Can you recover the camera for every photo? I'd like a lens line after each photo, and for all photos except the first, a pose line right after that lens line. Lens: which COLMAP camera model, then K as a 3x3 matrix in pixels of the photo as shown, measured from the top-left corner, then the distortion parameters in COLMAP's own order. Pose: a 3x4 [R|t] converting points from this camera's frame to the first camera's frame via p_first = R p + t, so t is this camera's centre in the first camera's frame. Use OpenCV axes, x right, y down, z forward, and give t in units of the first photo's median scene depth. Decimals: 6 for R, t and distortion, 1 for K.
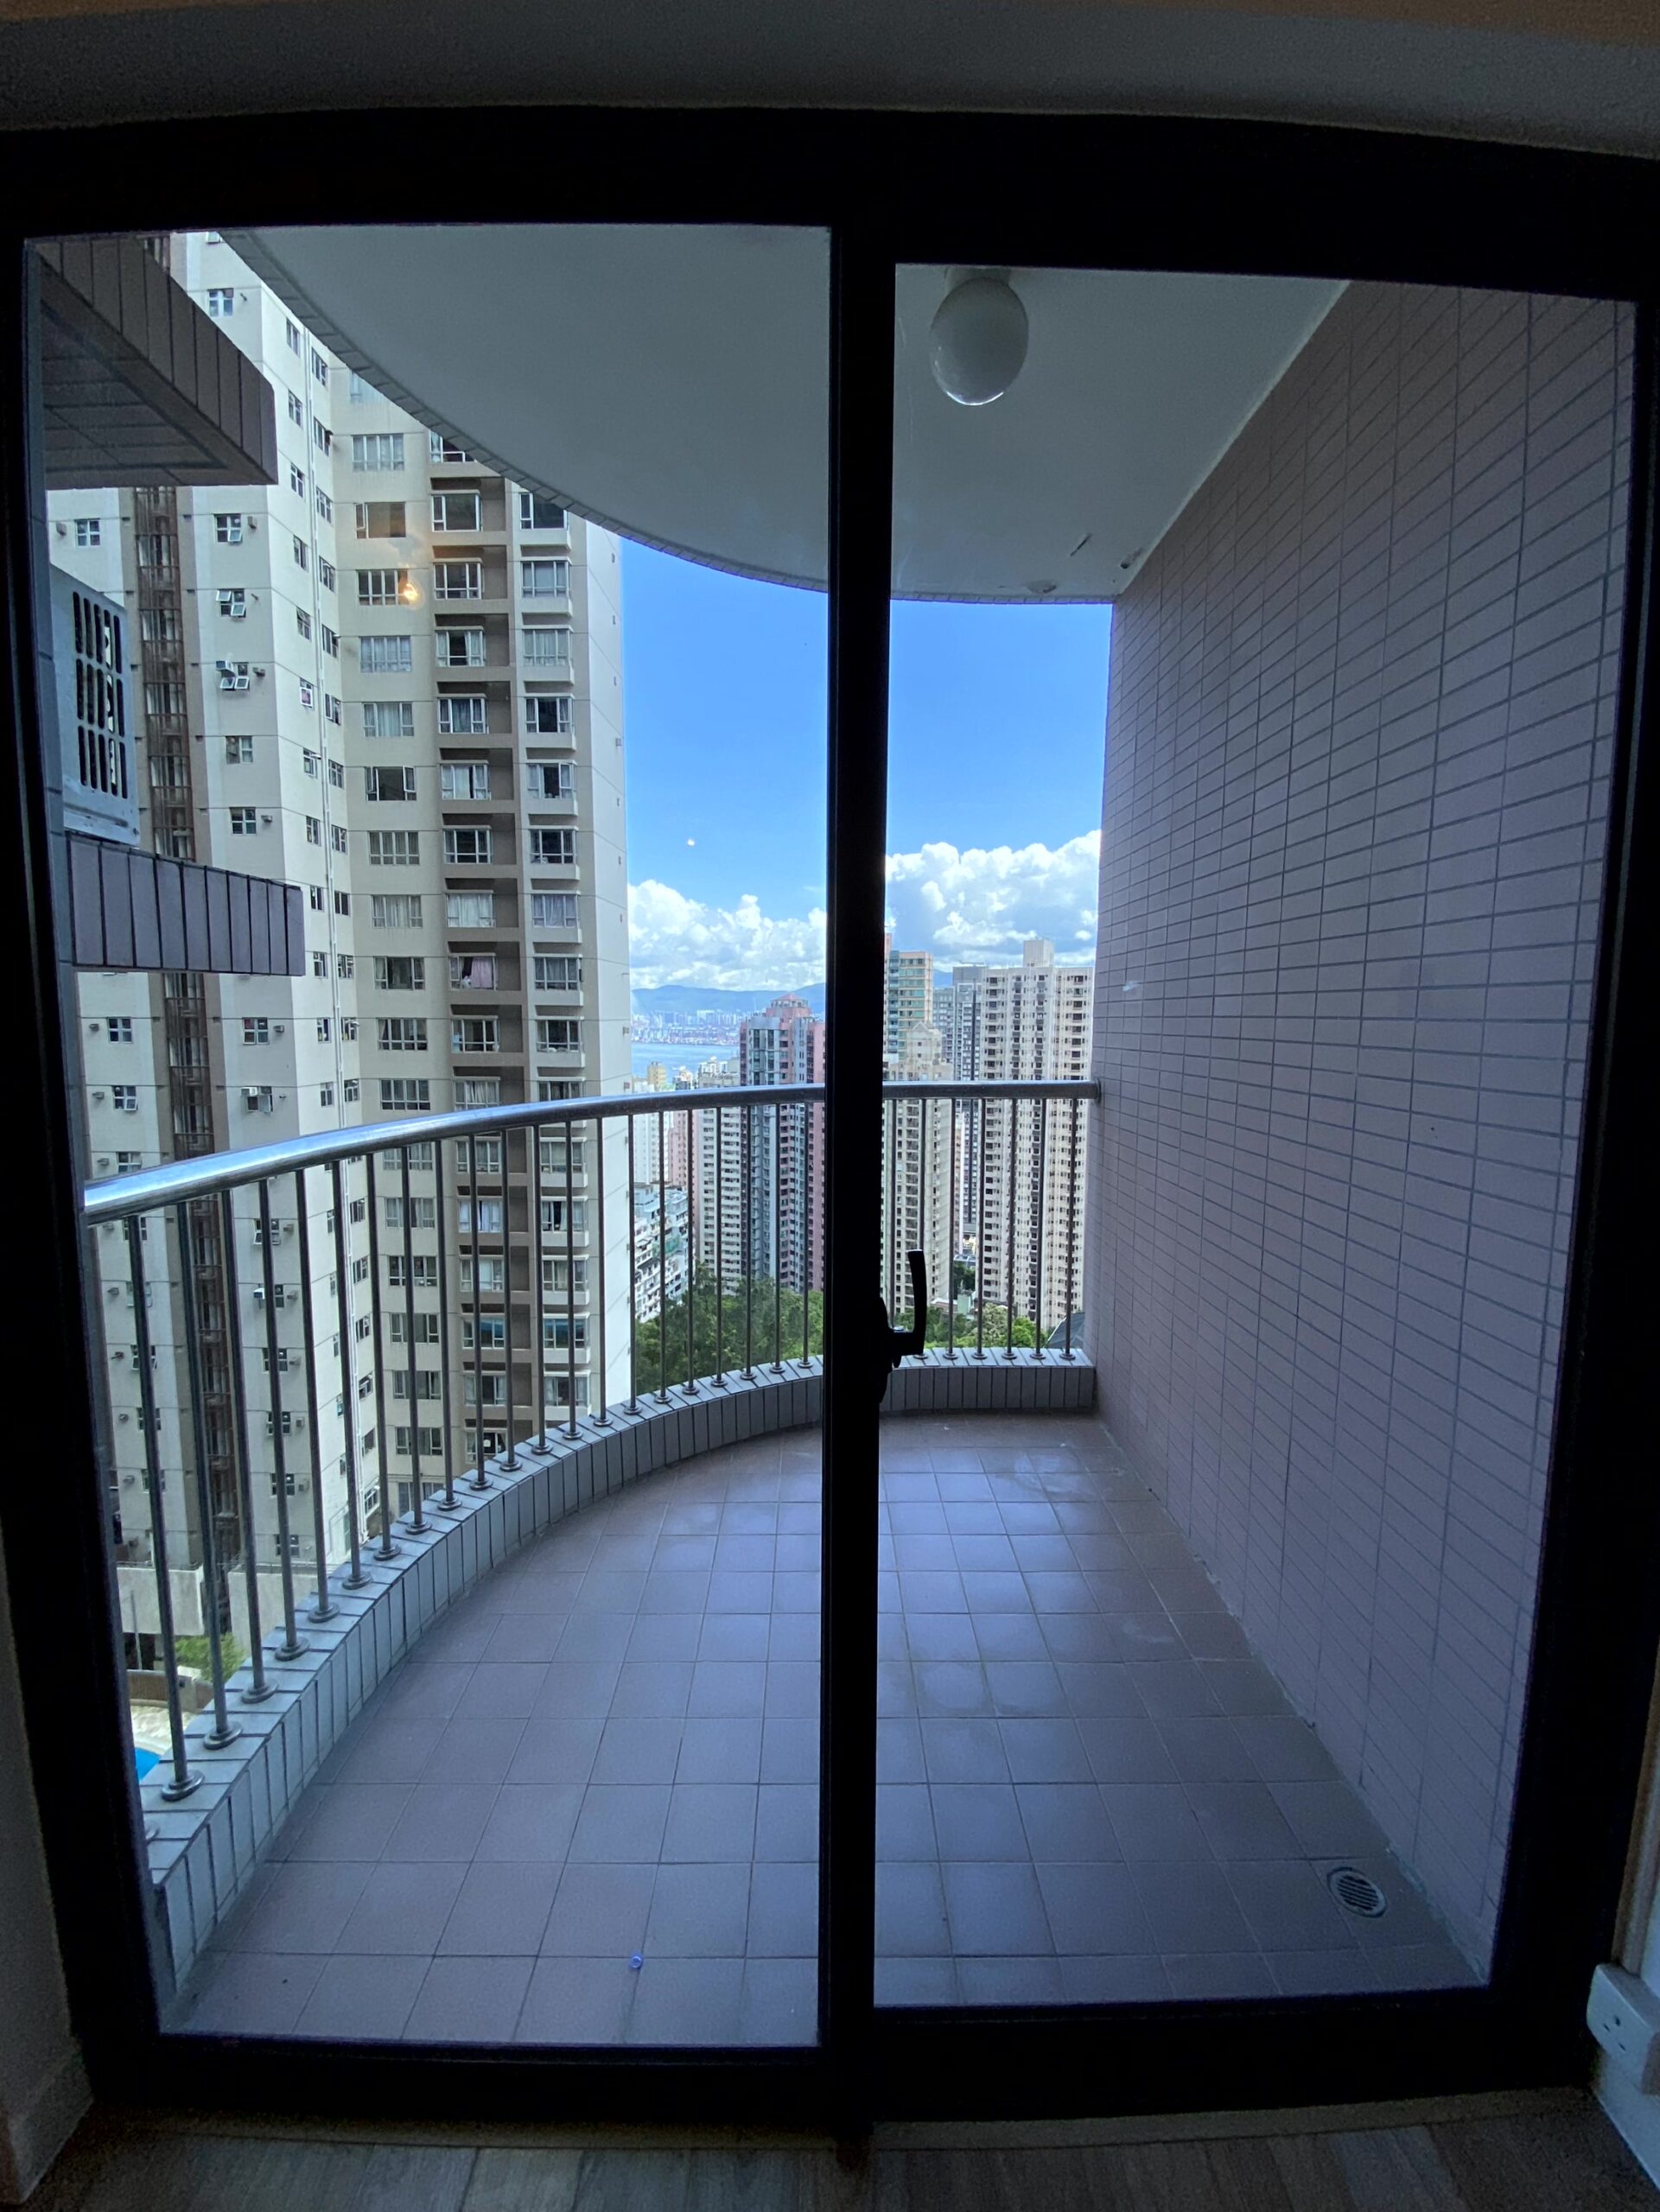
lens RADIAL K [[901.5, 0, 833.6], [0, 901.5, 1106.4], [0, 0, 1]] dist [0.008960, -0.013494]
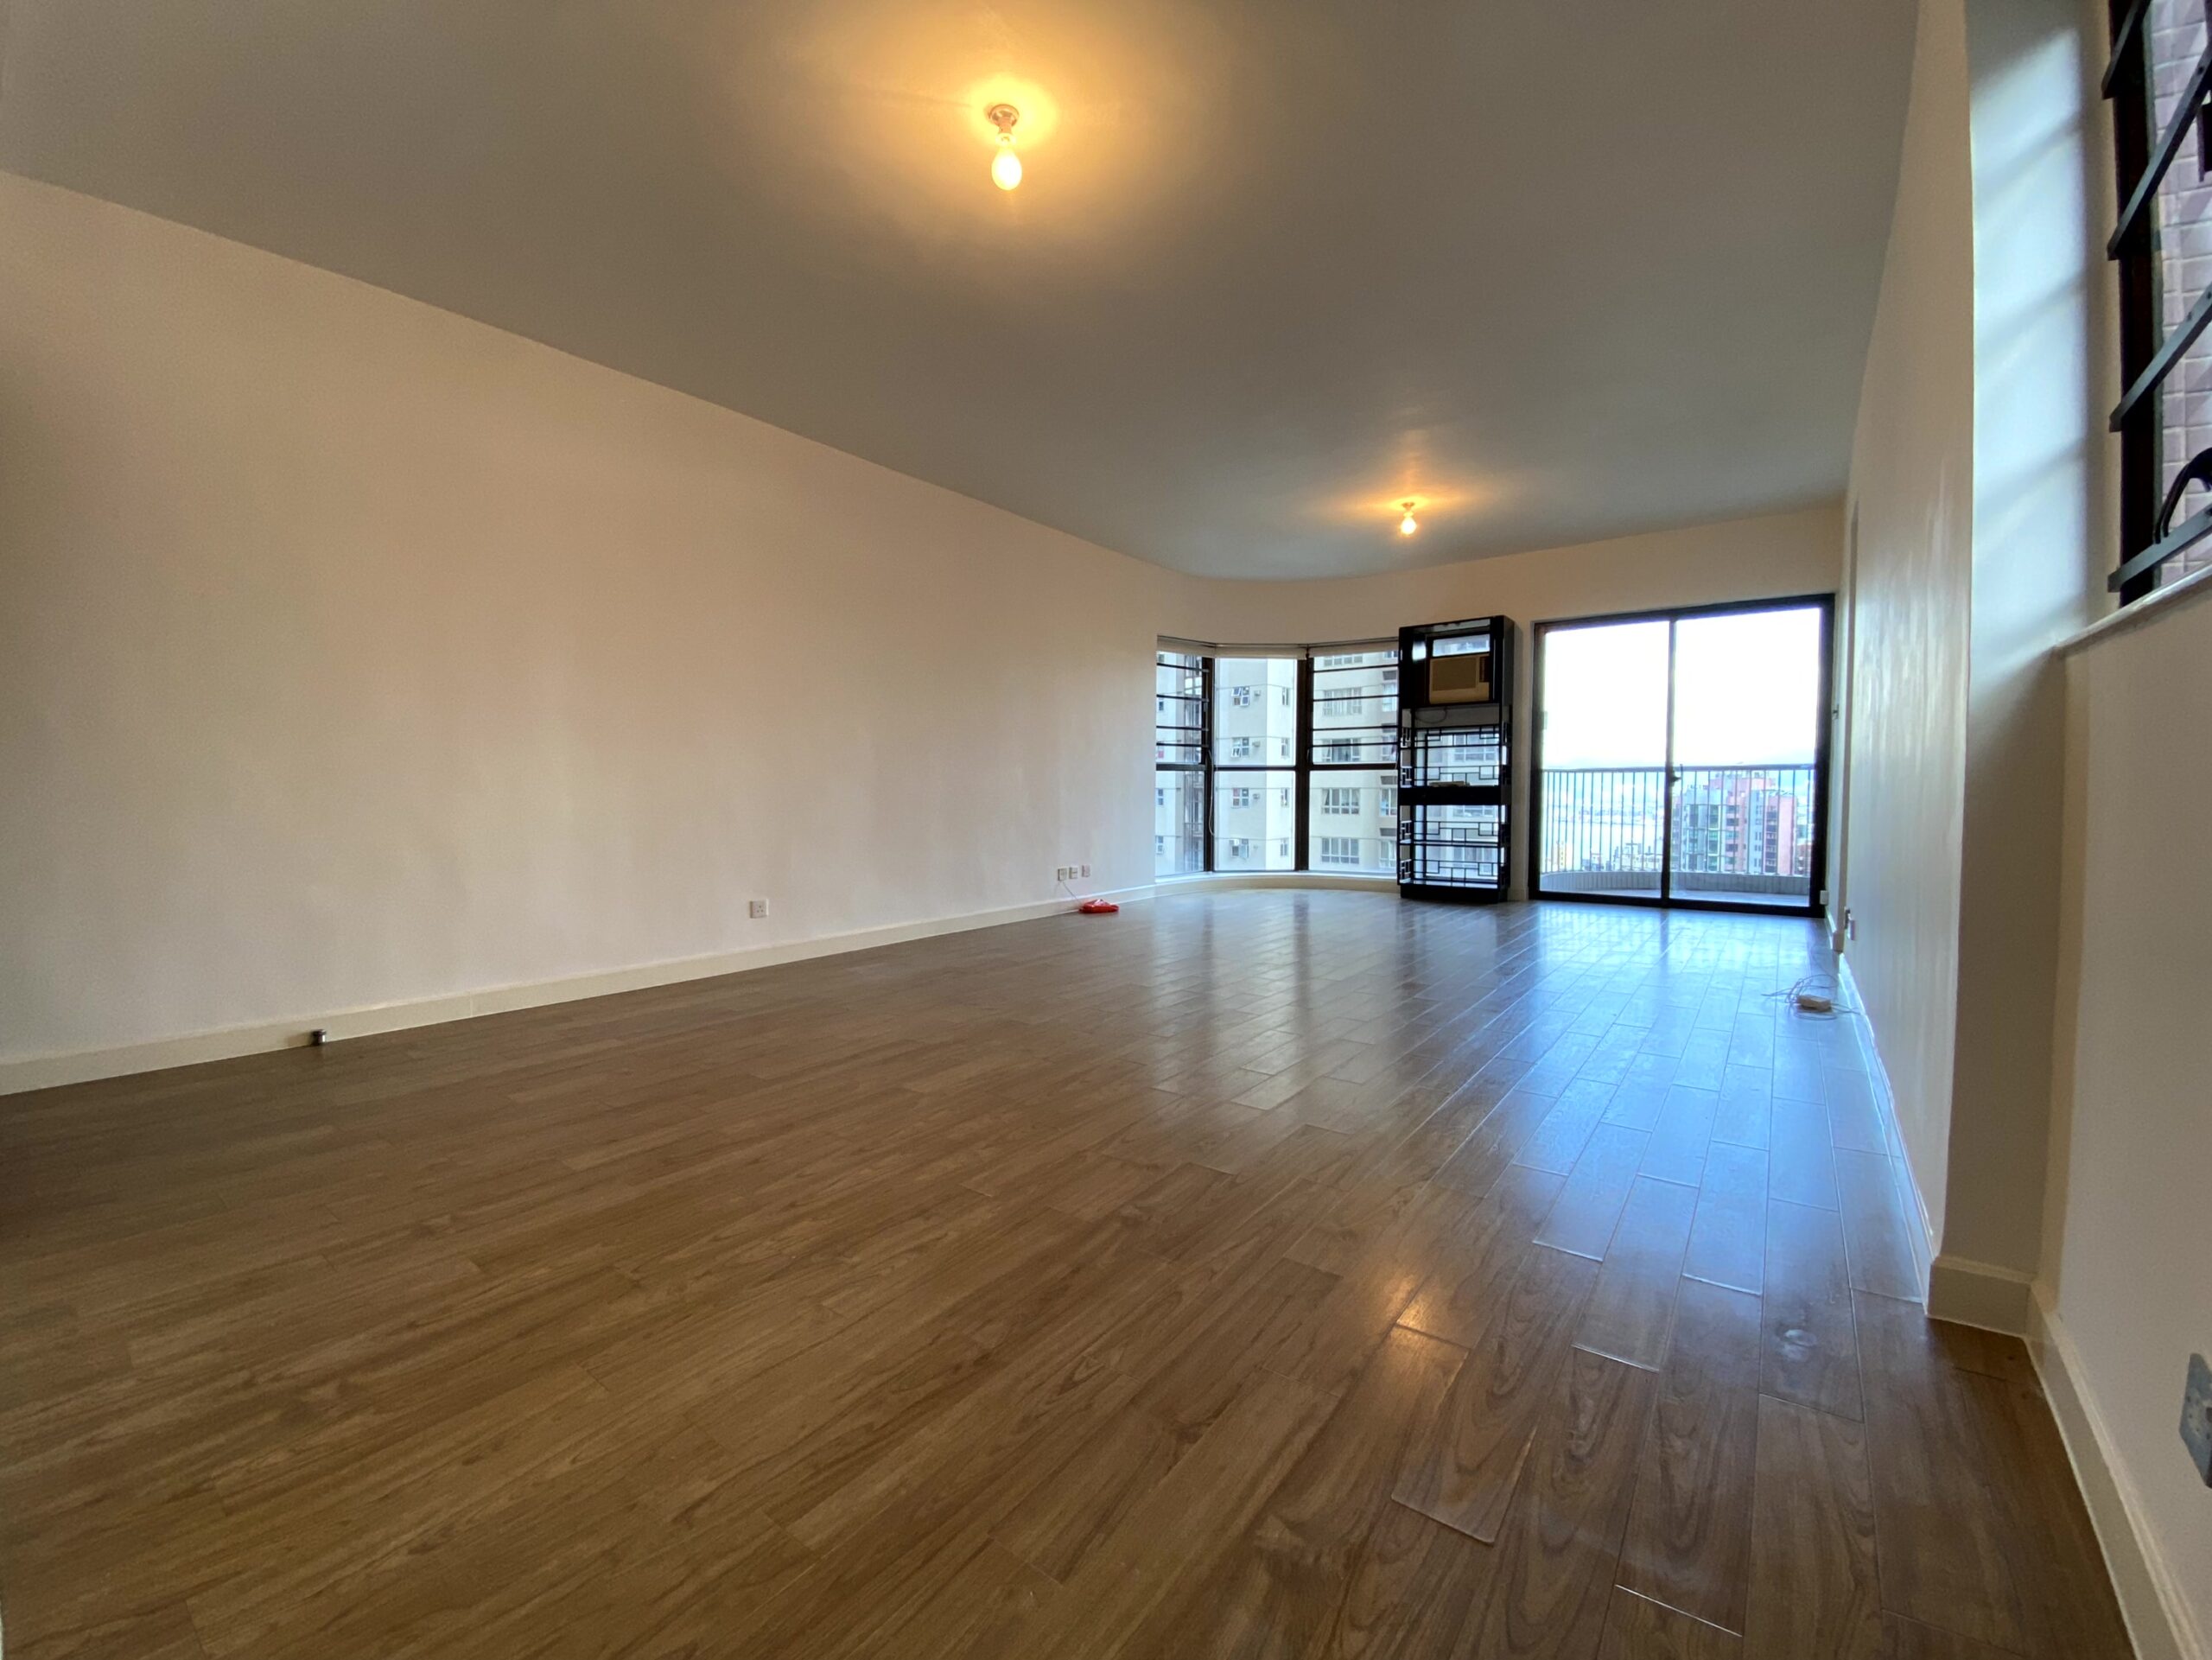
lens RADIAL K [[901.5, 0, 1104.4], [0, 901.5, 830.3], [0, 0, 1]] dist [0.008960, -0.013494]
pose [[0.786510, 0.022781, -0.617157, 0.033515], [-0.057130, 0.997718, -0.035978, 0.025075], [0.614929, 0.063555, 0.786017, -0.181390]]
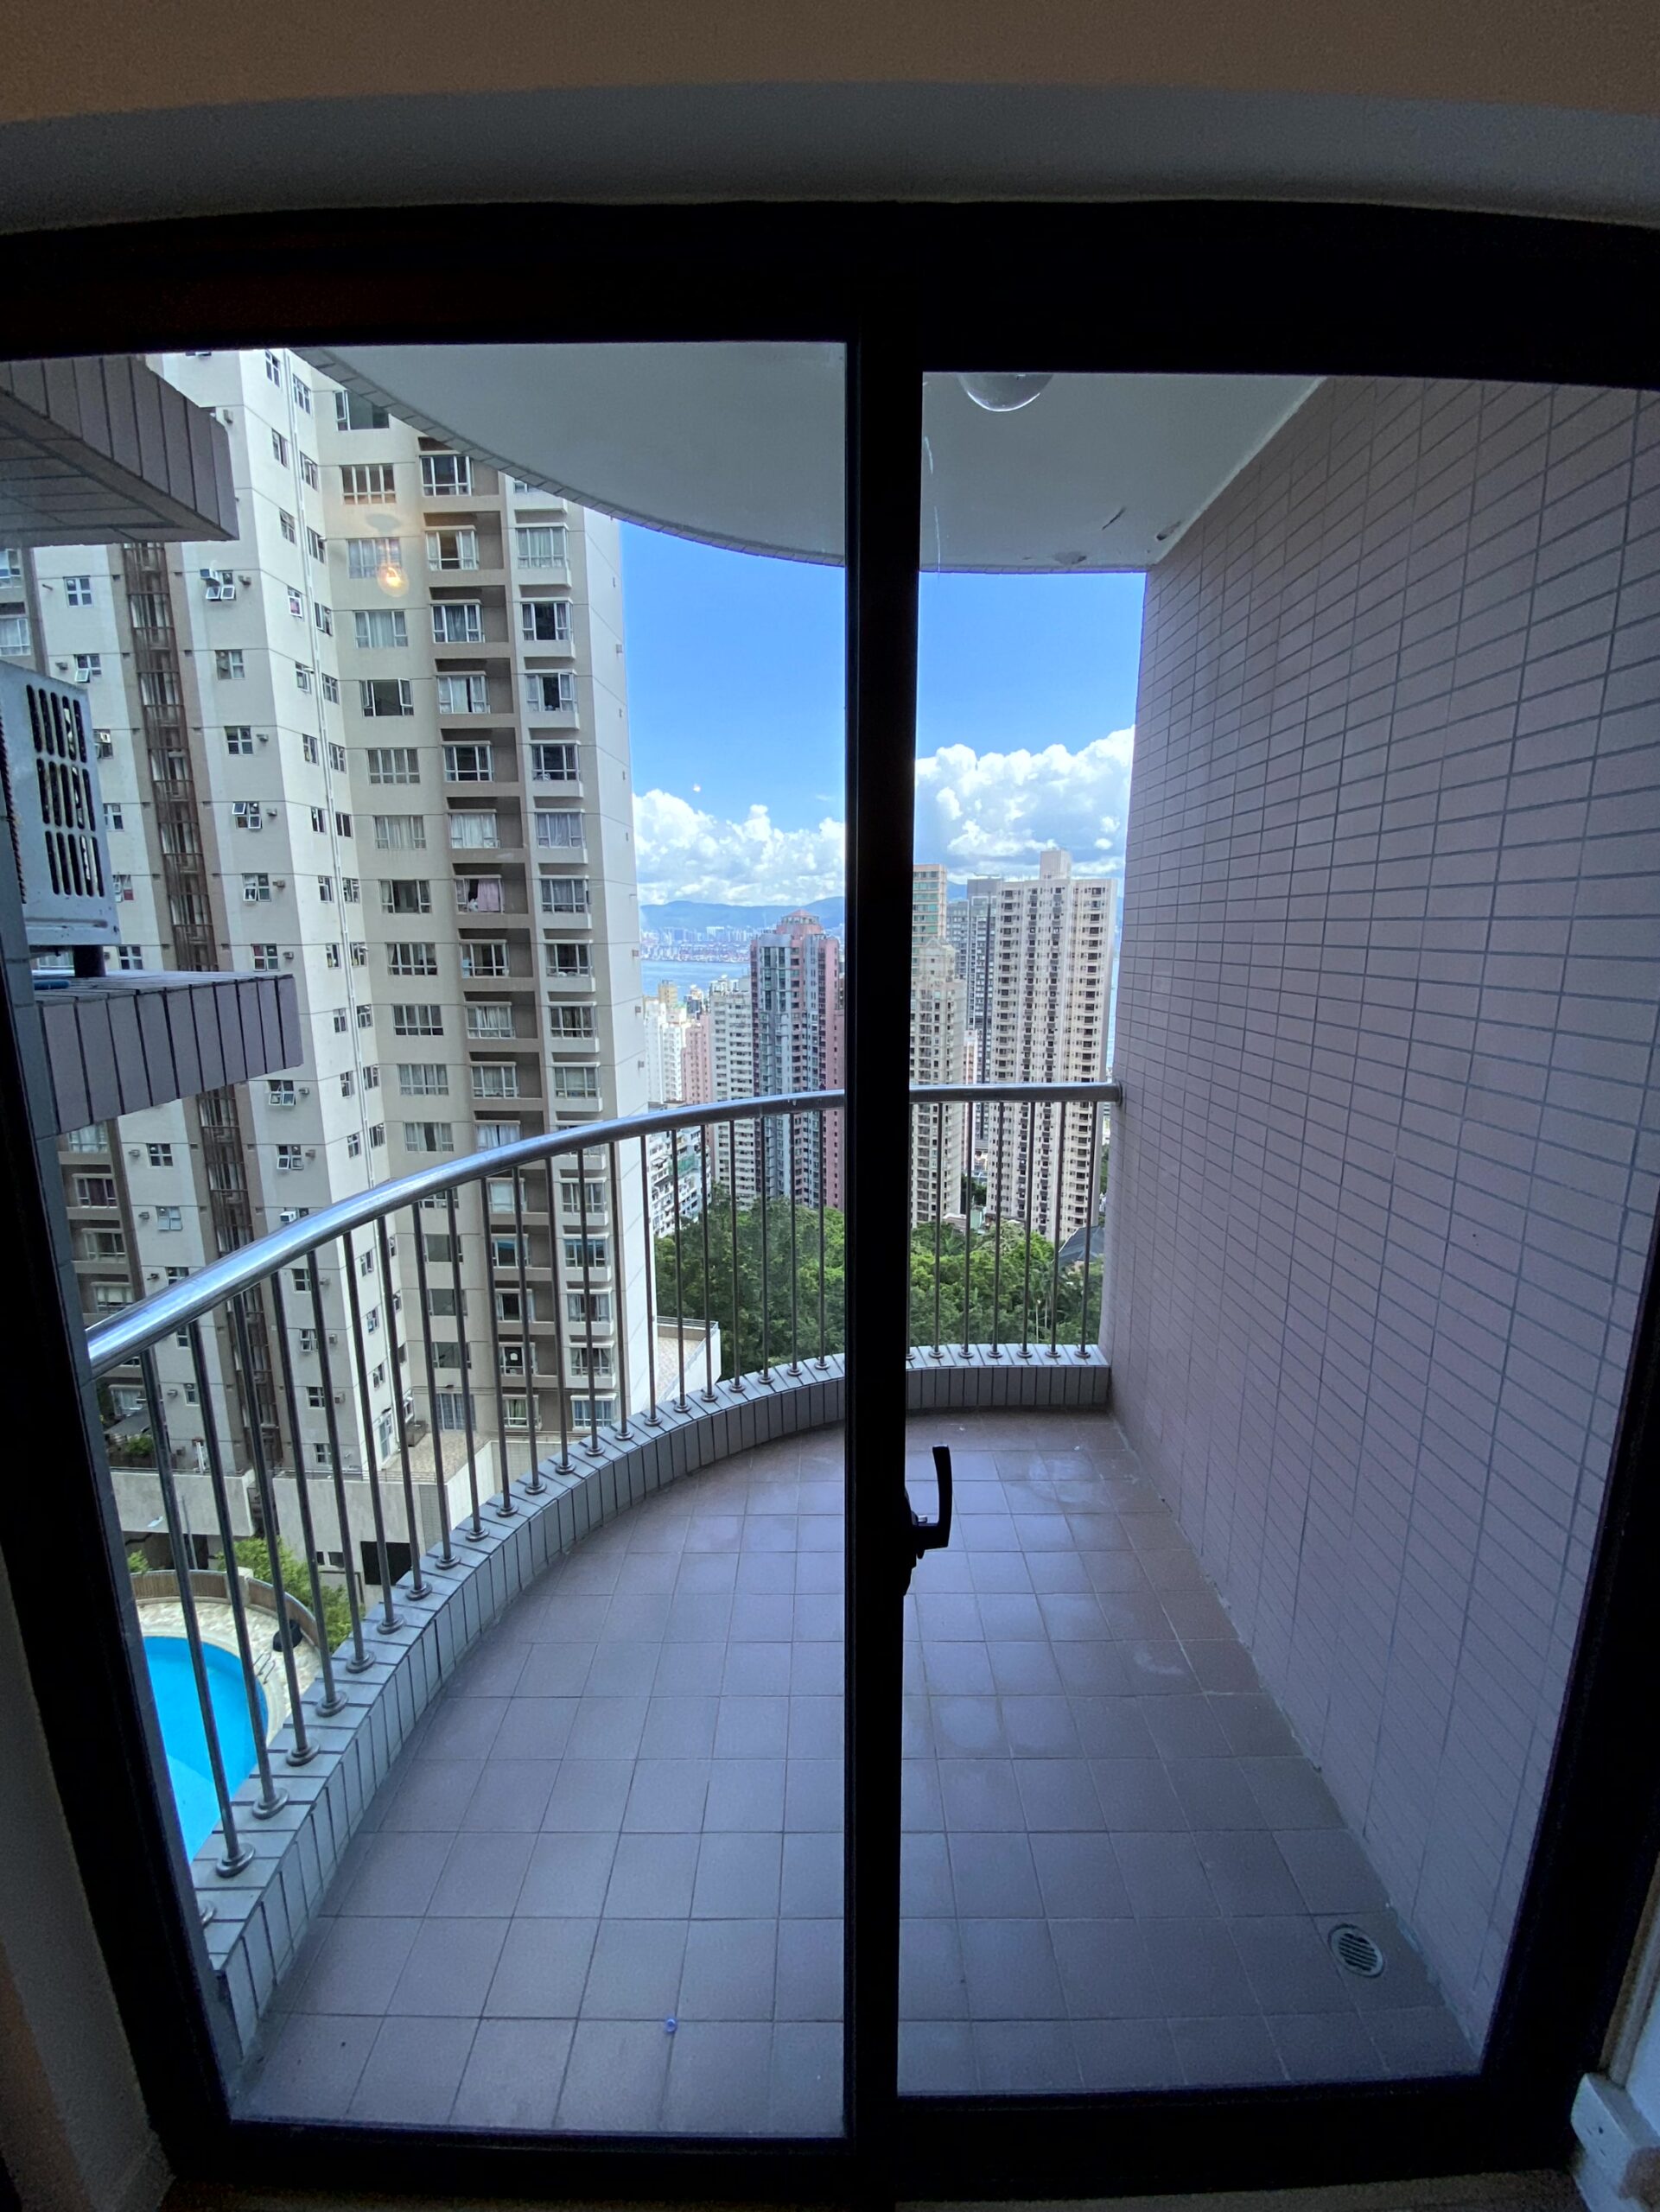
lens RADIAL K [[901.5, 0, 833.2], [0, 901.5, 1107.9], [0, 0, 1]] dist [0.008960, -0.013494]
pose [[0.999867, -0.006908, -0.014804, -0.000125], [0.008257, 0.995623, 0.093095, -0.006006], [0.014096, -0.093205, 0.995547, 0.001354]]
